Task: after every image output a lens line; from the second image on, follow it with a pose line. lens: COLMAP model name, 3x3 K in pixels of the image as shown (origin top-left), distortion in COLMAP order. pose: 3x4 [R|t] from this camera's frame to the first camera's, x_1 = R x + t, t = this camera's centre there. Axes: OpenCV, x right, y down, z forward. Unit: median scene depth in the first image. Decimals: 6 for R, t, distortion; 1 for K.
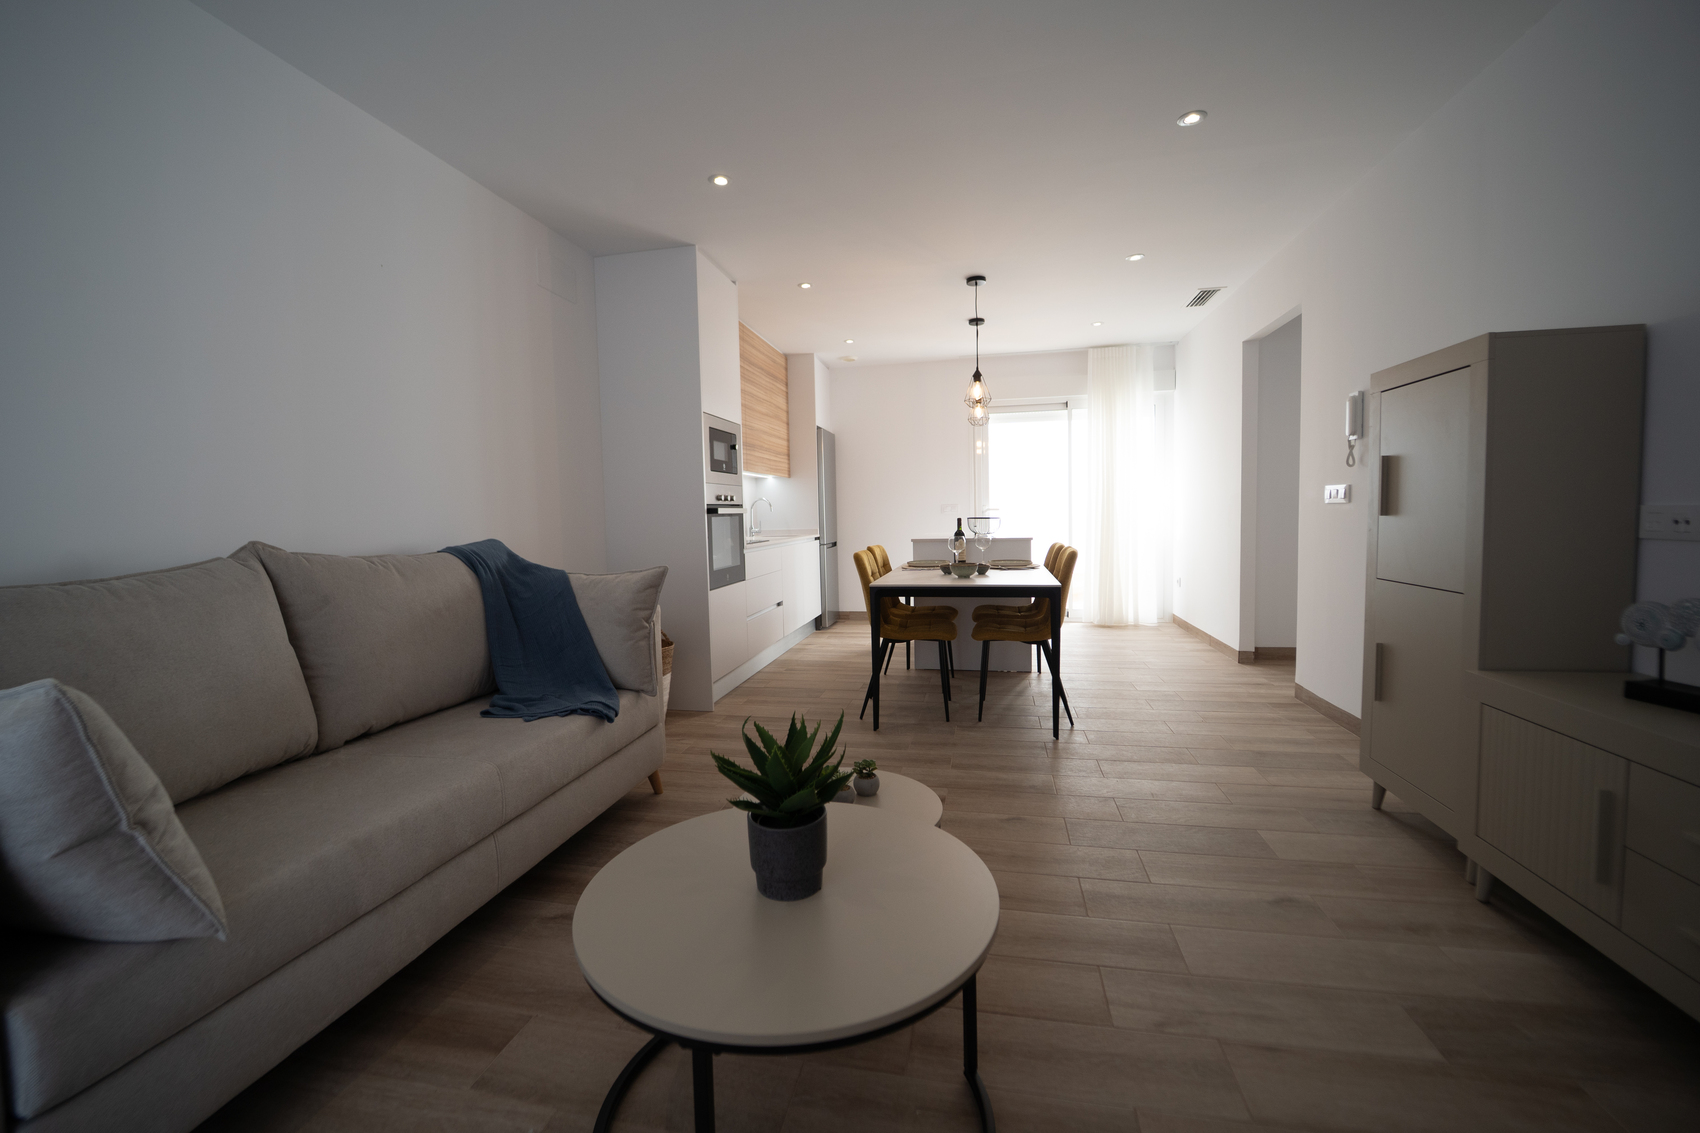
lens RADIAL K [[693.5, 0, 864.0], [0, 693.5, 557.0], [0, 0, 1]] dist [-0.023459, 0.001279]
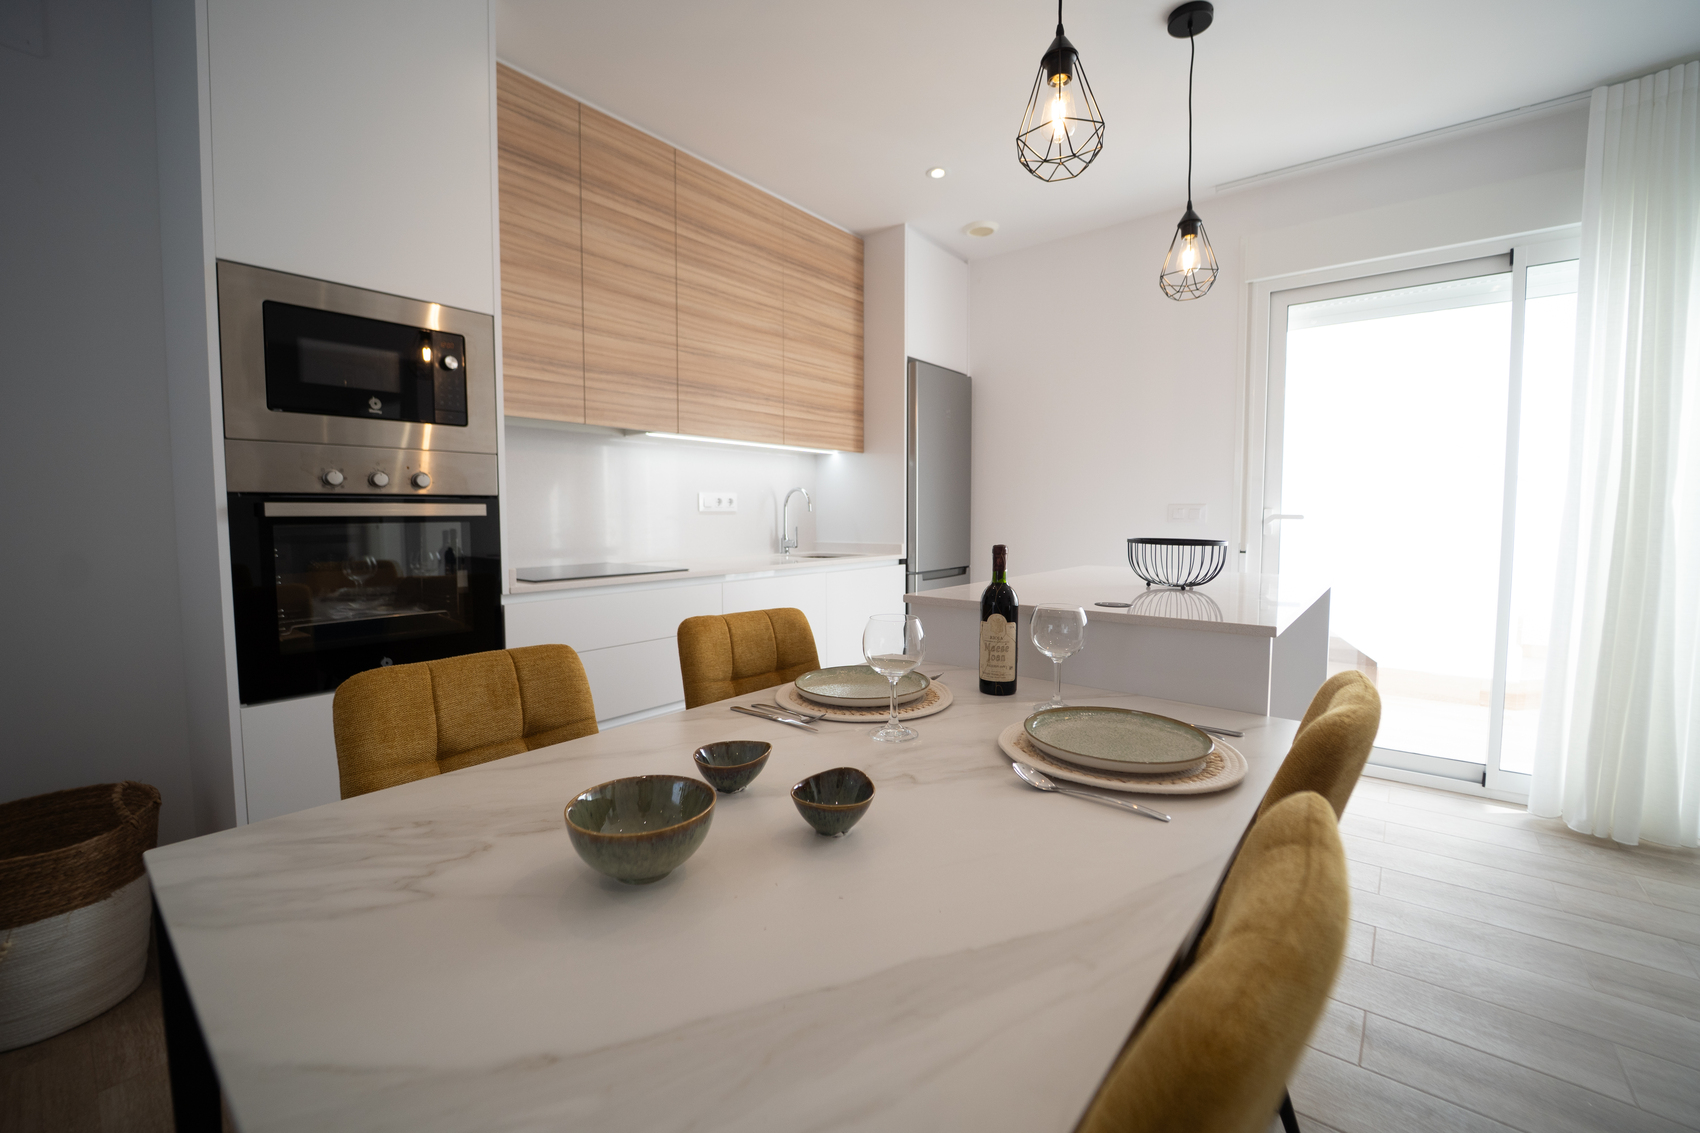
lens RADIAL K [[693.5, 0, 829.7], [0, 693.5, 558.6], [0, 0, 1]] dist [-0.023459, 0.001279]
pose [[0.880100, 0.051055, -0.472035, 0.145758], [-0.049476, 0.998651, 0.015765, -0.035417], [0.472204, 0.009480, 0.881439, 0.491905]]
